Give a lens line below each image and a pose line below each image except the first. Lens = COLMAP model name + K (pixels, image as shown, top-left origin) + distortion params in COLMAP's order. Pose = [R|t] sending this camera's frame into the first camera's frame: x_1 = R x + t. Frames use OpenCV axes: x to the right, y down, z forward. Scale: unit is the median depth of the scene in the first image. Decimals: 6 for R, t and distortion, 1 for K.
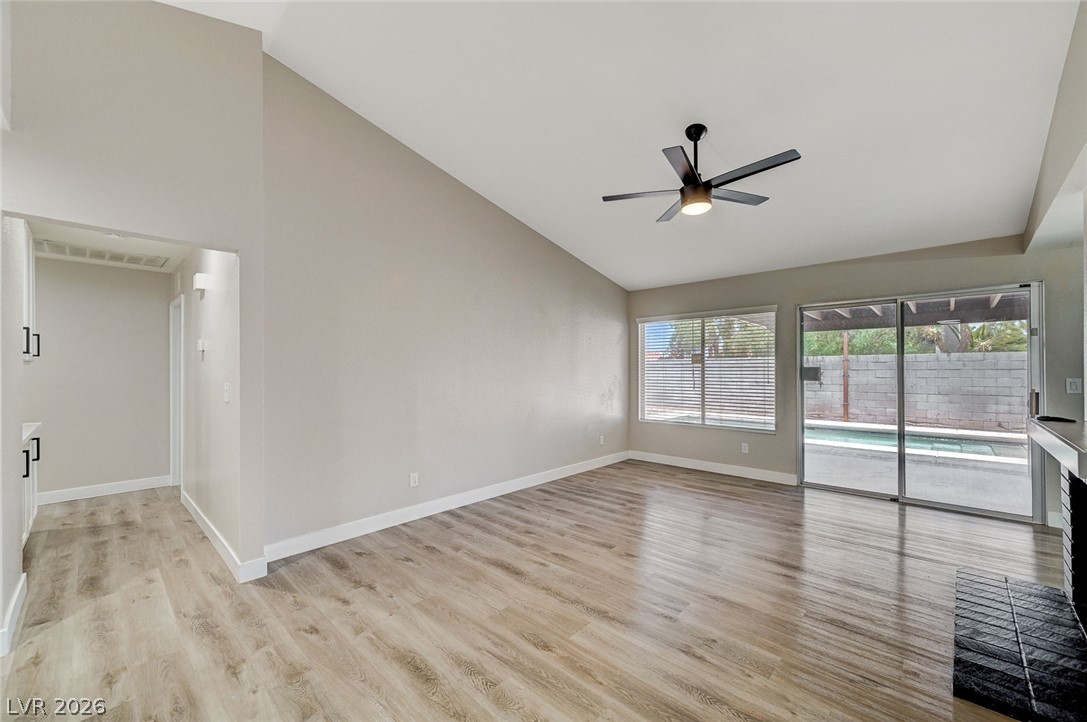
lens RADIAL K [[430.4, 0, 550.5], [0, 430.4, 367.0], [0, 0, 1]] dist [0.003010, -0.000161]
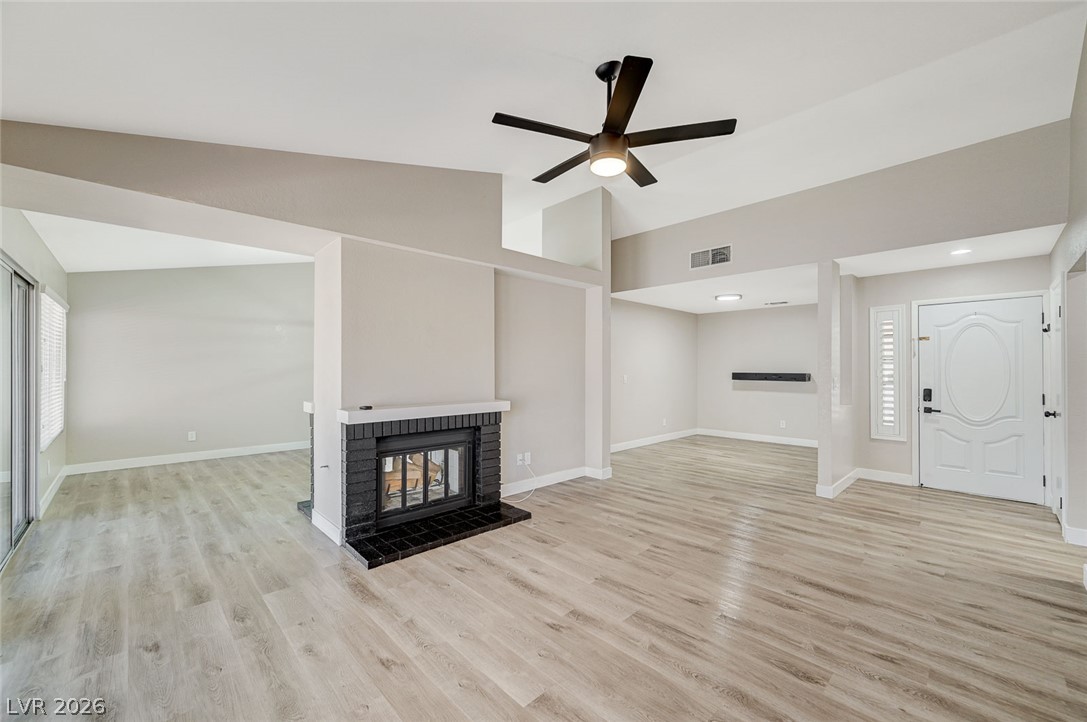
lens RADIAL K [[430.4, 0, 553.5], [0, 430.4, 363.9], [0, 0, 1]] dist [0.003010, -0.000161]
pose [[-0.999231, 0.002156, 0.039155, 0.297846], [0.001412, 0.999818, -0.019023, 0.007589], [-0.039189, -0.018953, -0.999052, 1.307278]]
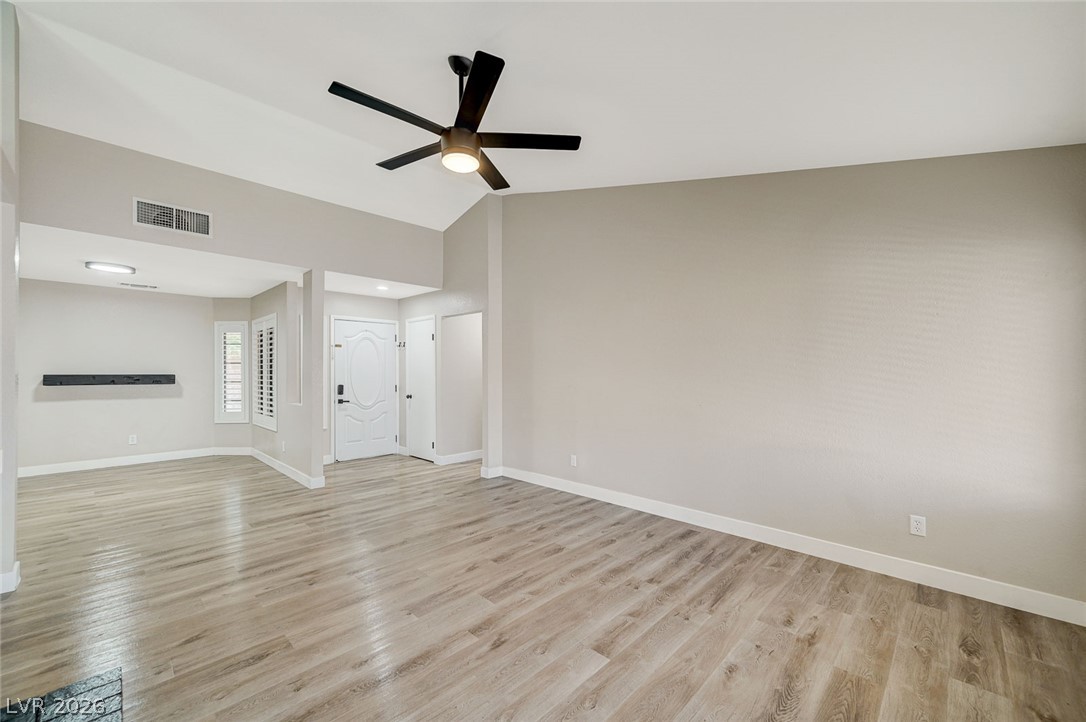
lens RADIAL K [[430.0, 0, 541.6], [0, 430.0, 368.8], [0, 0, 1]] dist [0.003010, -0.000161]
pose [[-0.023444, 0.000896, -0.999725, 0.805511], [0.006644, 0.999978, 0.000741, 0.001614], [0.999703, -0.006625, -0.023449, 0.845408]]
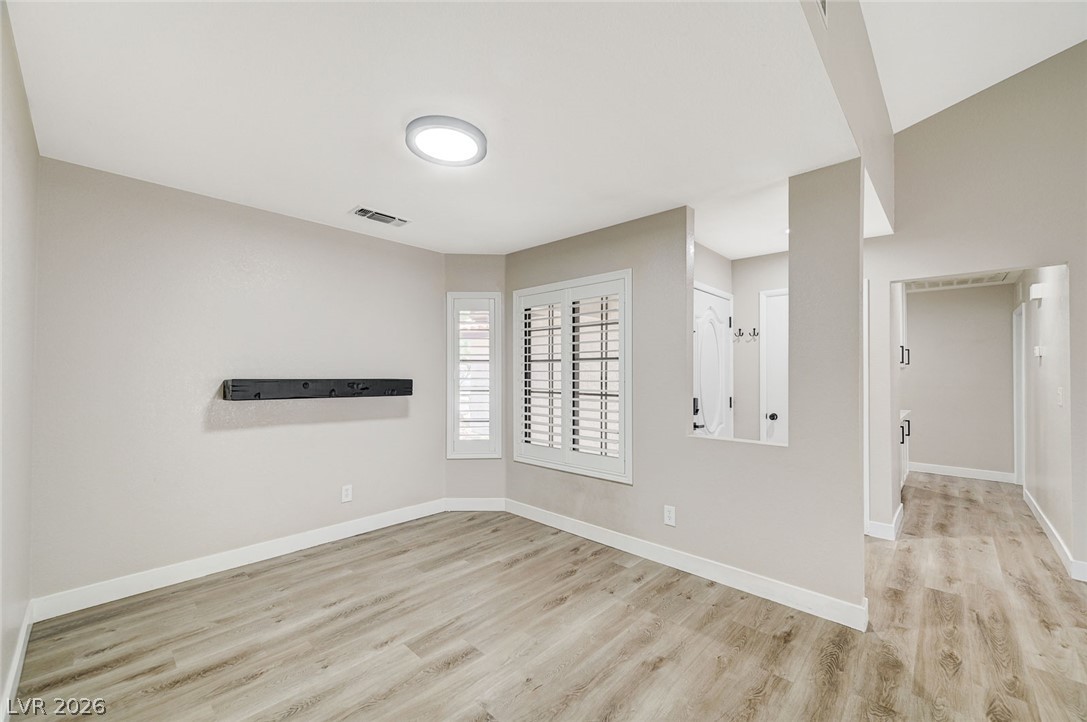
lens RADIAL K [[430.4, 0, 543.4], [0, 430.4, 369.0], [0, 0, 1]] dist [0.003010, -0.000161]
pose [[-0.002650, -0.004327, -0.999987, 0.213545], [0.000281, 0.999991, -0.004328, -0.002038], [0.999996, -0.000292, -0.002649, -0.178933]]
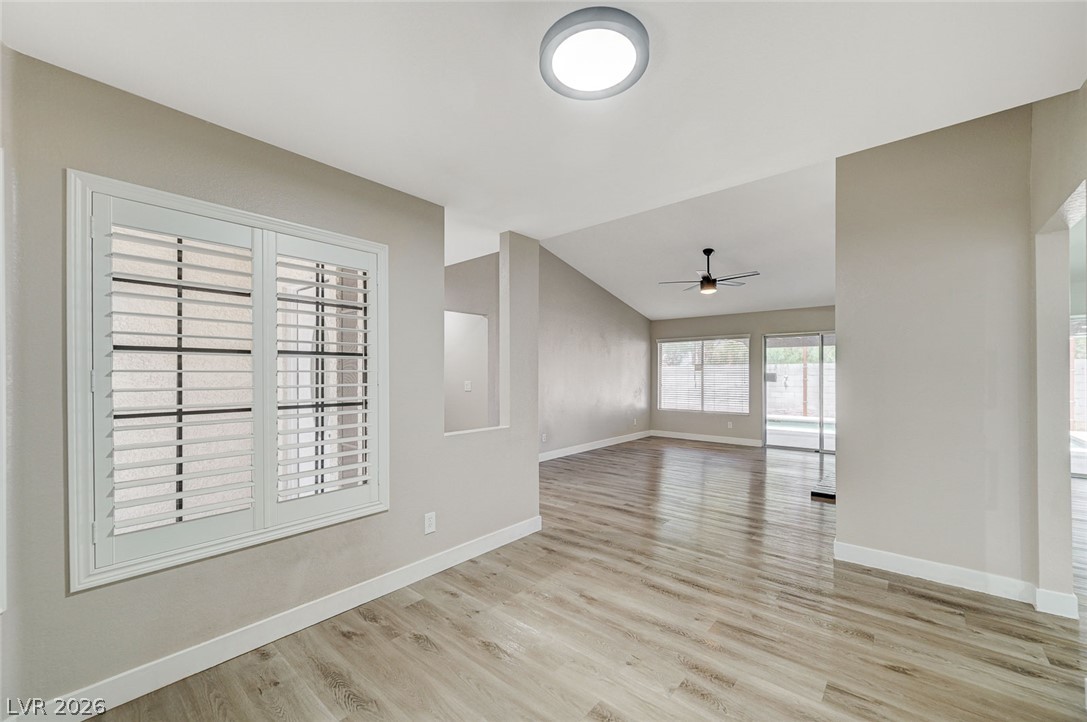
lens RADIAL K [[430.4, 0, 552.6], [0, 430.4, 373.6], [0, 0, 1]] dist [0.003010, -0.000161]
pose [[0.998788, 0.001175, 0.049203, -0.330423], [-0.001305, 0.999996, 0.002624, -0.000388], [-0.049199, -0.002685, 0.998785, -0.652055]]
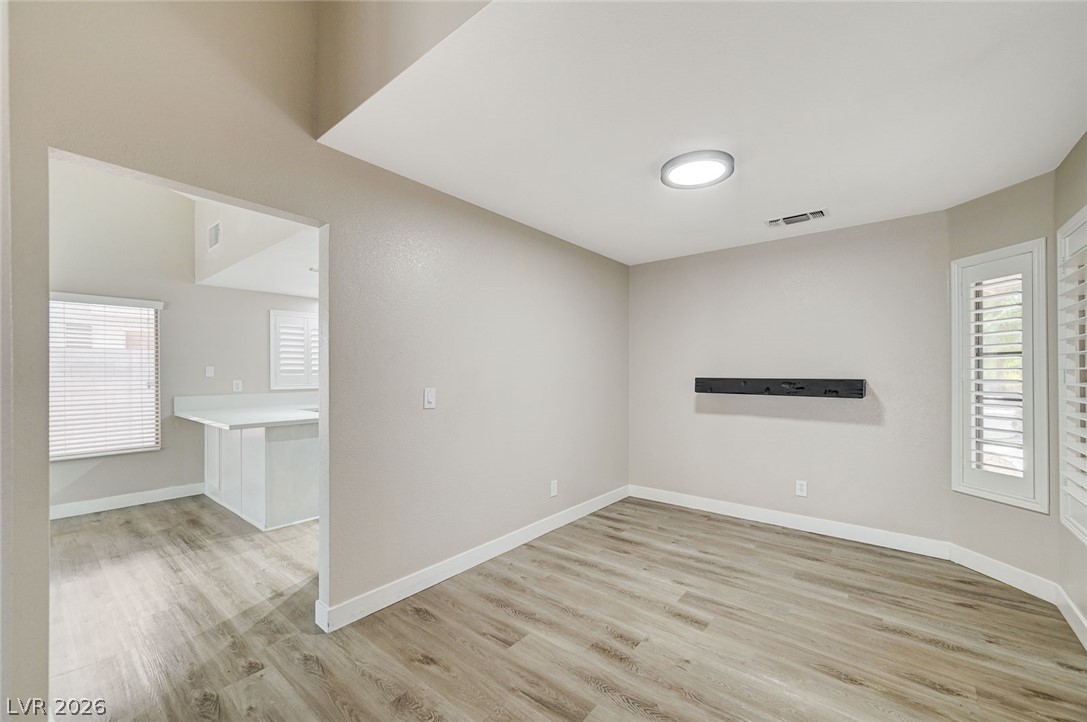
lens RADIAL K [[430.4, 0, 553.7], [0, 430.4, 372.5], [0, 0, 1]] dist [0.003010, -0.000161]
pose [[-0.997108, 0.006510, -0.075723, -0.048837], [0.006932, 0.999962, -0.005315, 0.001951], [0.075686, -0.005824, -0.997115, 0.259078]]
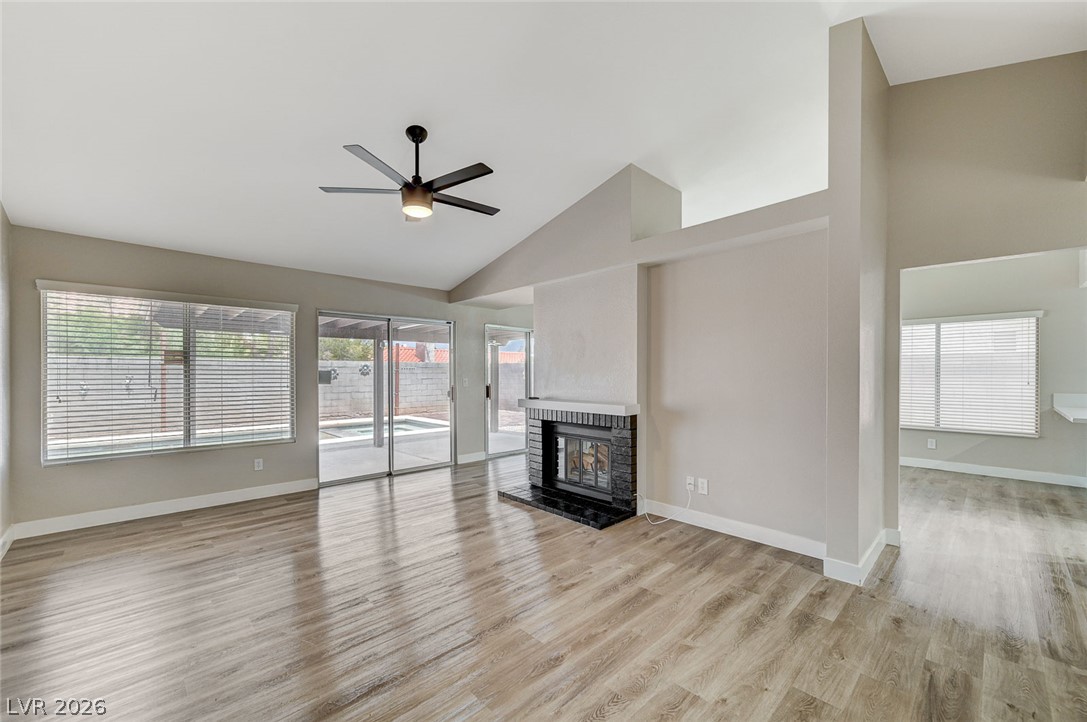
lens RADIAL K [[430.4, 0, 547.6], [0, 430.4, 373.5], [0, 0, 1]] dist [0.003010, -0.000161]
pose [[0.048856, 0.002604, 0.998802, -0.469839], [-0.006364, 0.999977, -0.002296, 0.006828], [-0.998786, -0.006244, 0.048871, 0.472597]]
